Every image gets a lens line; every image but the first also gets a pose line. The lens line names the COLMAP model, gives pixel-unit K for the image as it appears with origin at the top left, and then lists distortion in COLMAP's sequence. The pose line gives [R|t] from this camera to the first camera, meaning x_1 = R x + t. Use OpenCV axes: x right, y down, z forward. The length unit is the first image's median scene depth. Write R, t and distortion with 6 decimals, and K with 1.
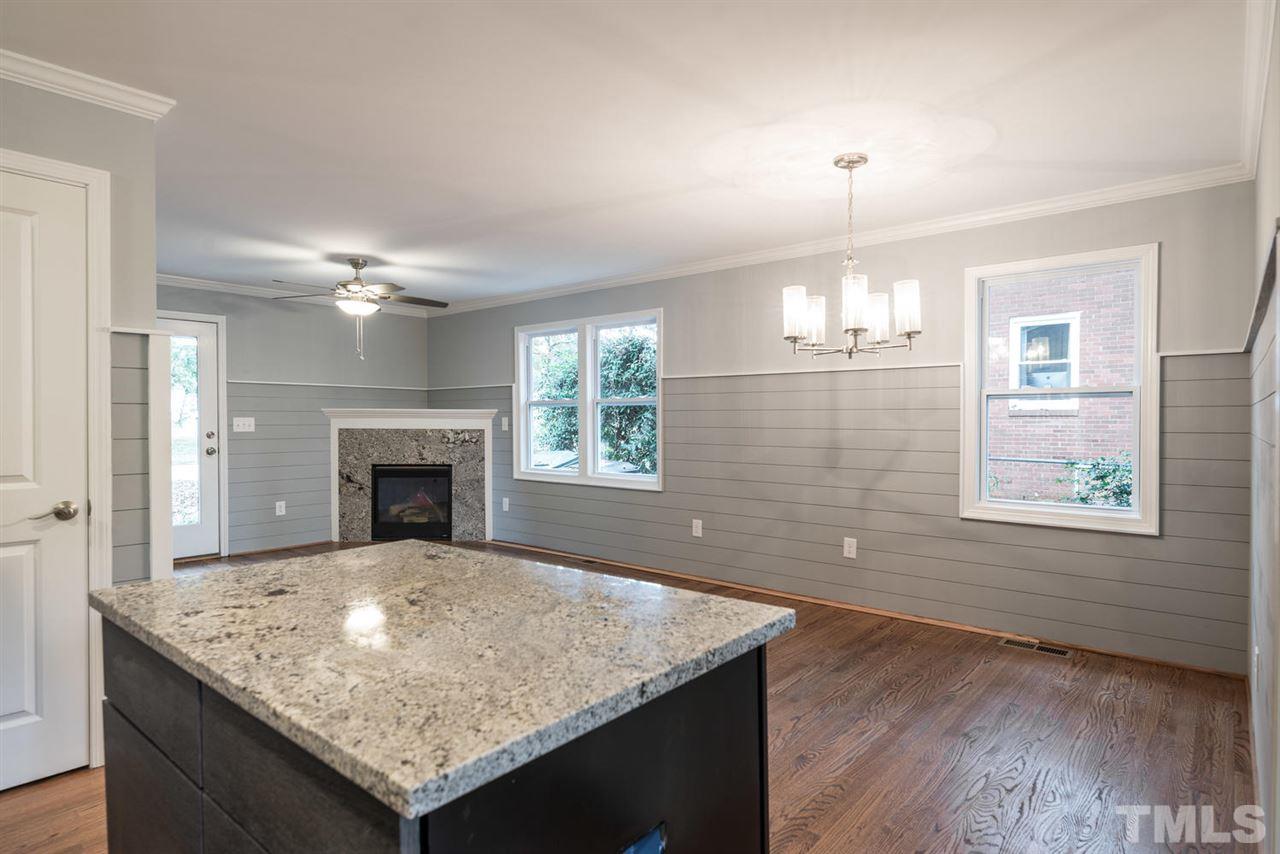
lens RADIAL K [[695.3, 0, 645.8], [0, 695.3, 428.6], [0, 0, 1]] dist [0.010749, -0.000137]
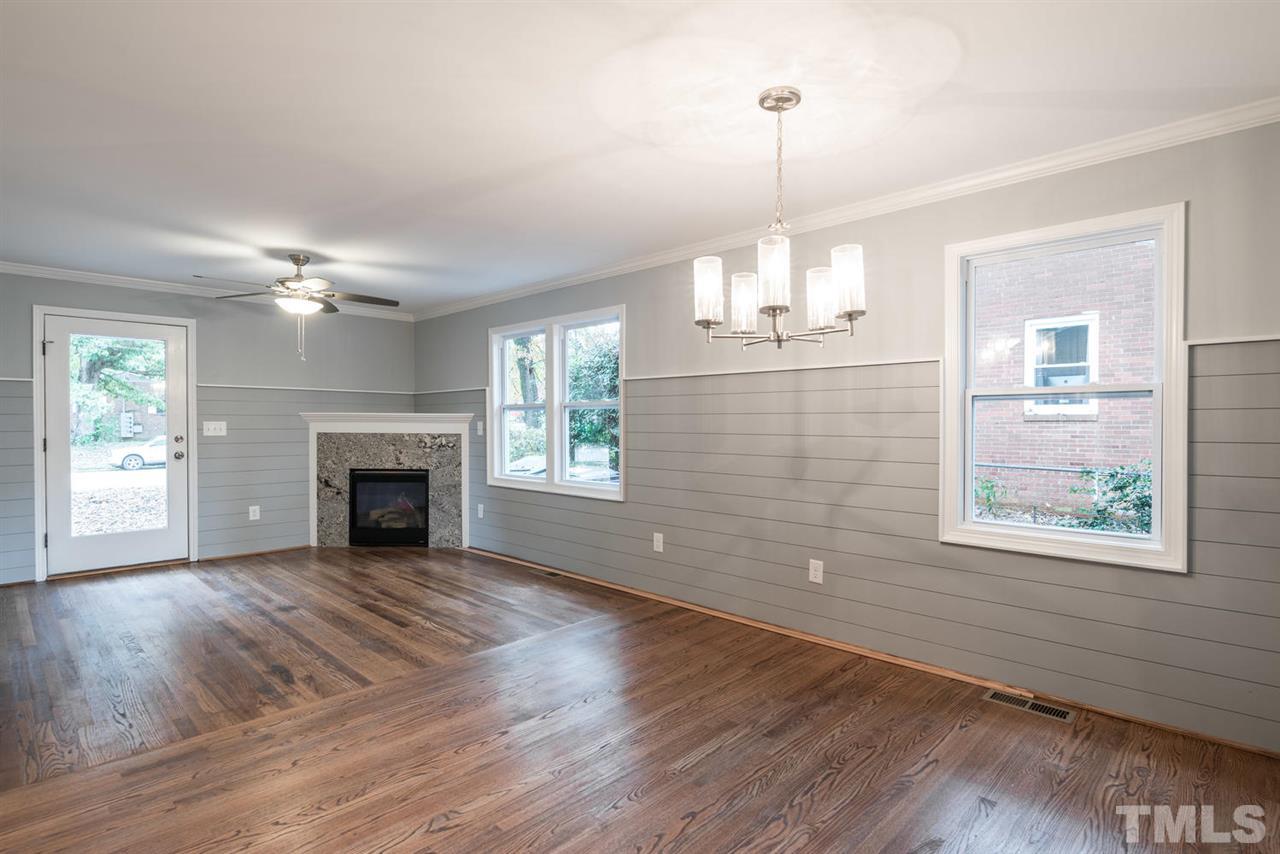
lens RADIAL K [[637.7, 0, 645.6], [0, 637.7, 429.0], [0, 0, 1]] dist [0.006221, -0.006851]
pose [[0.997709, 0.002117, -0.067612, 0.097771], [-0.002446, 0.999986, -0.004795, -0.002225], [0.067601, 0.004949, 0.997700, 0.135792]]
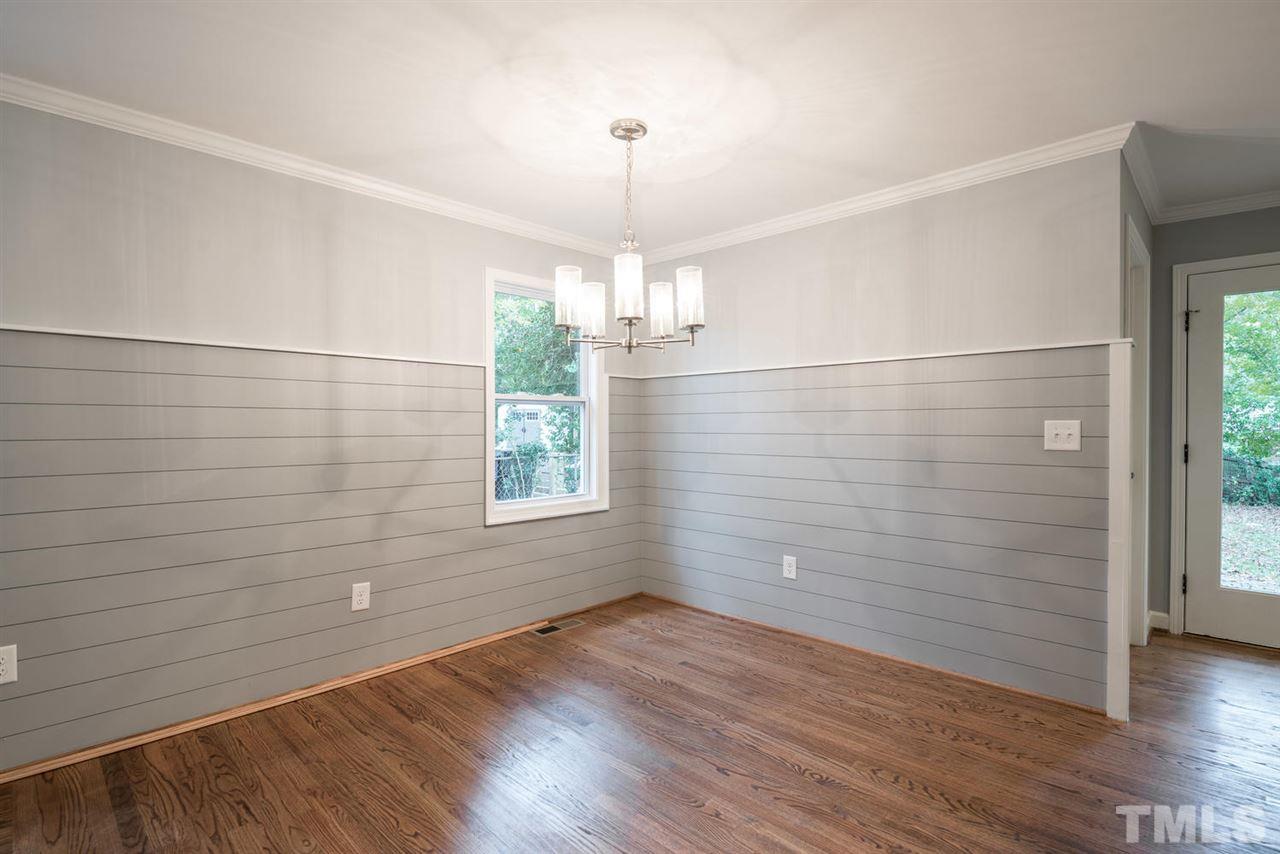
lens RADIAL K [[617.1, 0, 642.5], [0, 617.1, 428.9], [0, 0, 1]] dist [0.003807, -0.007460]
pose [[0.064058, -0.006896, 0.997922, -0.251247], [0.016597, 0.999845, 0.005844, -0.004335], [-0.997808, 0.016188, 0.064163, 0.480560]]
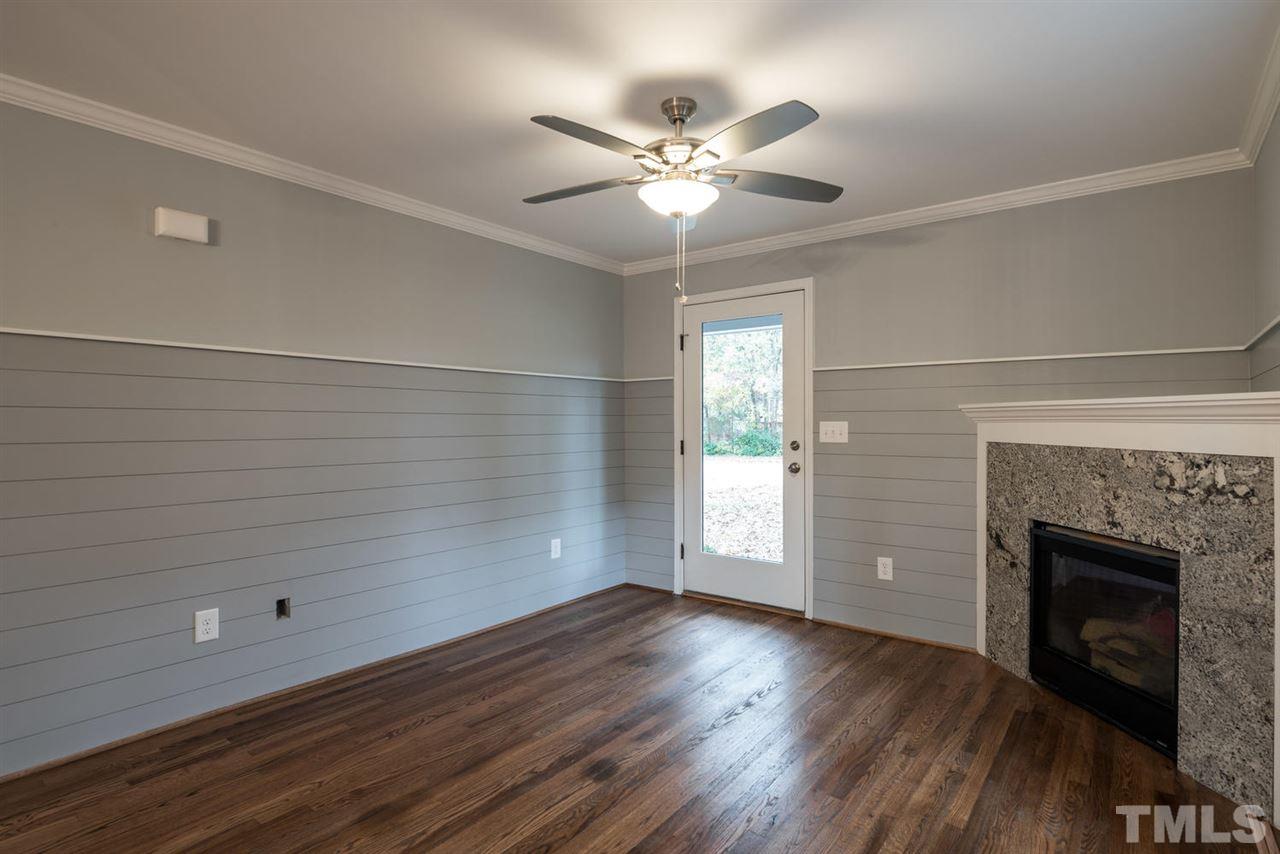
lens RADIAL K [[650.8, 0, 646.3], [0, 650.8, 425.6], [0, 0, 1]] dist [0.012381, -0.011869]
pose [[0.048132, 0.002456, -0.998838, 0.042917], [-0.015136, 0.999884, 0.001729, -0.010292], [0.998726, 0.015035, 0.048164, 0.796158]]
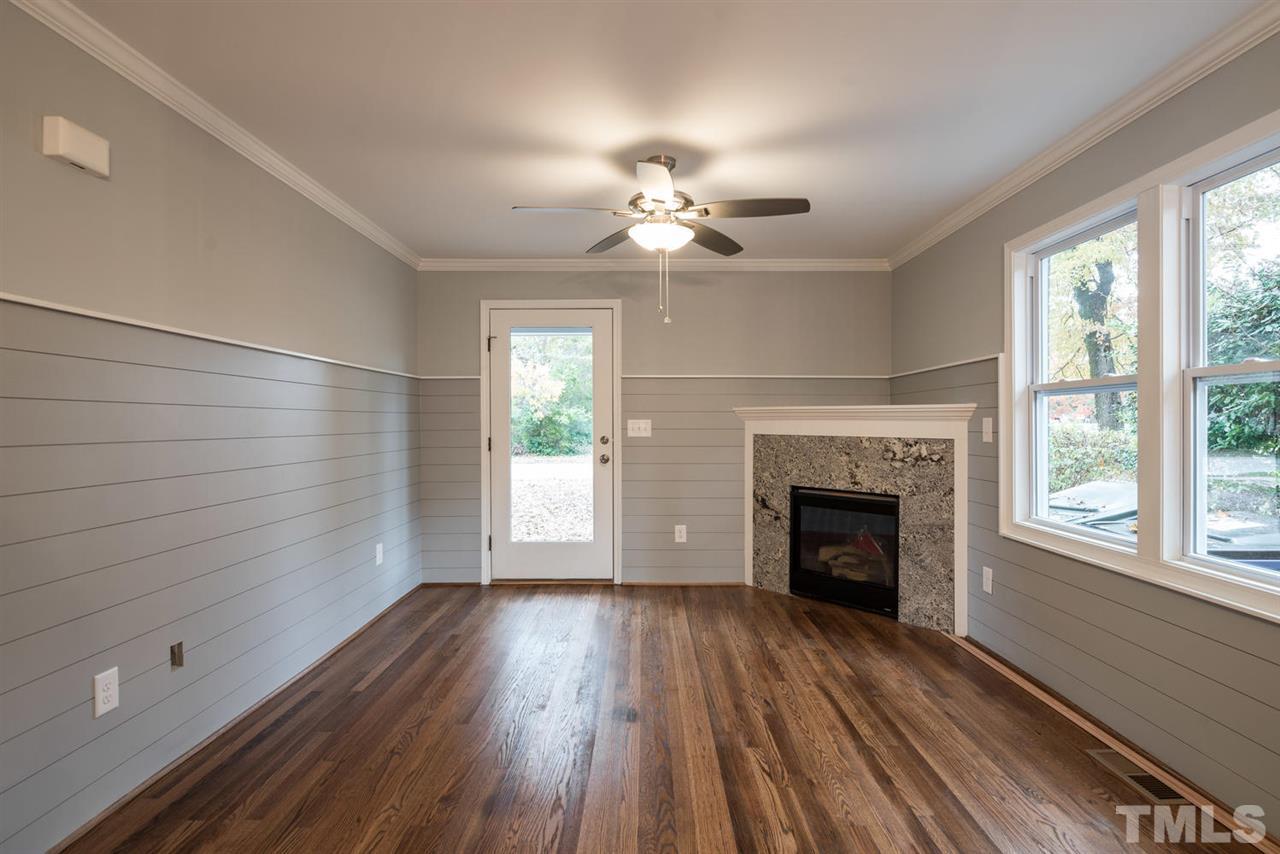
lens RADIAL K [[637.7, 0, 645.6], [0, 637.7, 429.0], [0, 0, 1]] dist [0.006221, -0.006851]
pose [[0.643078, 0.007549, -0.765764, 0.006561], [-0.011309, 0.999936, 0.000361, -0.005037], [0.765717, 0.008427, 0.643122, 0.525123]]
